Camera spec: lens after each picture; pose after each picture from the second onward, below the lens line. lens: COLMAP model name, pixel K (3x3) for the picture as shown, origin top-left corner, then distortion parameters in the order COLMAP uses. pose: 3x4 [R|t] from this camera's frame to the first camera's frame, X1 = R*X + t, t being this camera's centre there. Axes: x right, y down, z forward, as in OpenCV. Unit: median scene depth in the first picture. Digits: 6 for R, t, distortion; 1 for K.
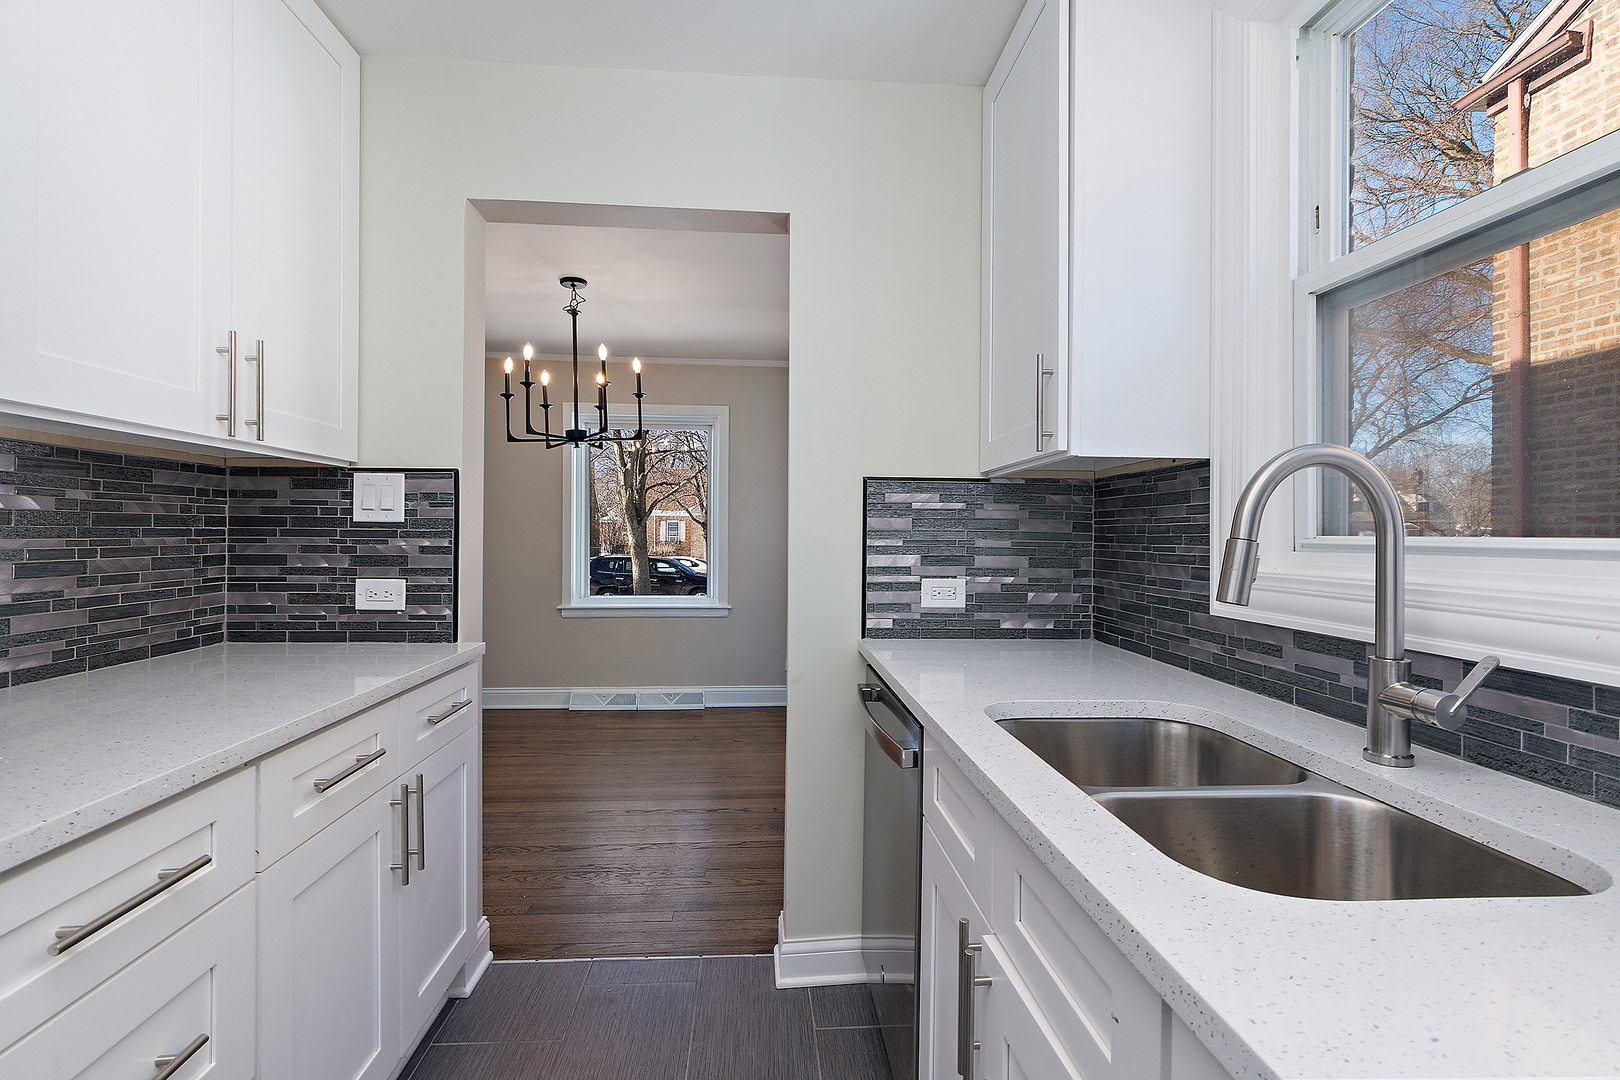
lens RADIAL K [[724.0, 0, 806.7], [0, 724.0, 551.4], [0, 0, 1]] dist [0.000205, 0.001541]
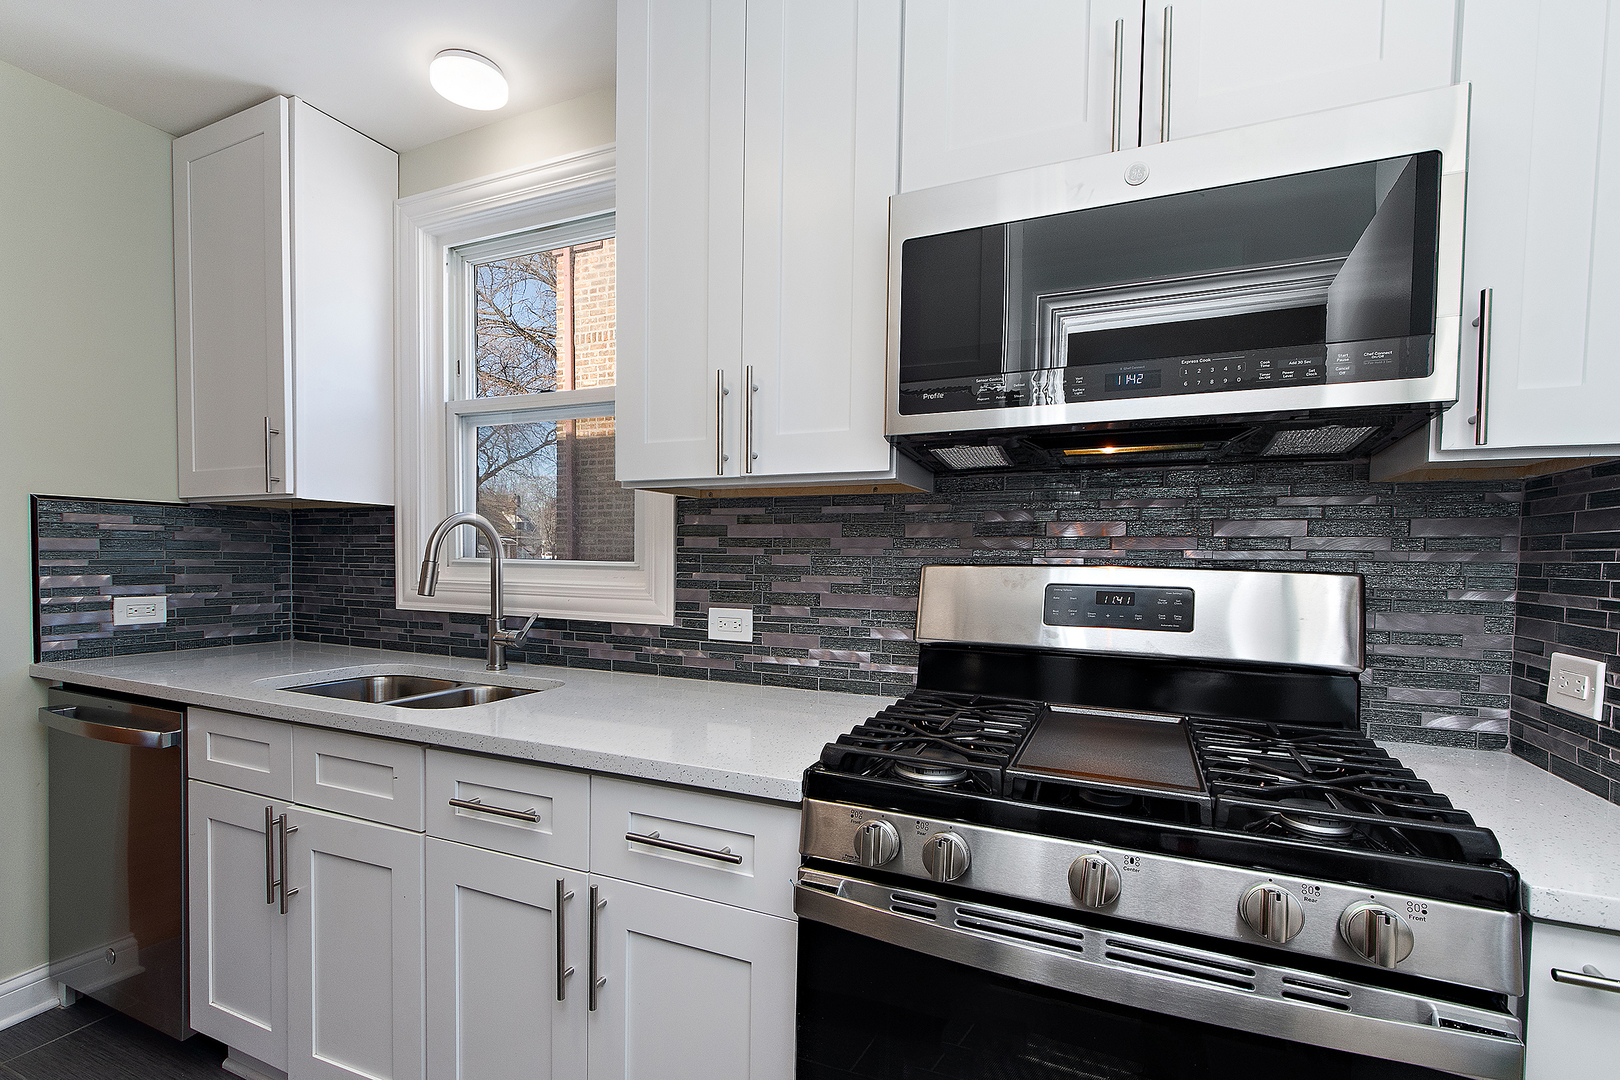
lens RADIAL K [[724.0, 0, 806.7], [0, 724.0, 551.4], [0, 0, 1]] dist [0.000205, 0.001541]
pose [[0.469879, 0.003476, 0.882724, -0.293996], [0.013252, 0.999852, -0.010992, -0.003979], [-0.882632, 0.016862, 0.469763, -0.366241]]
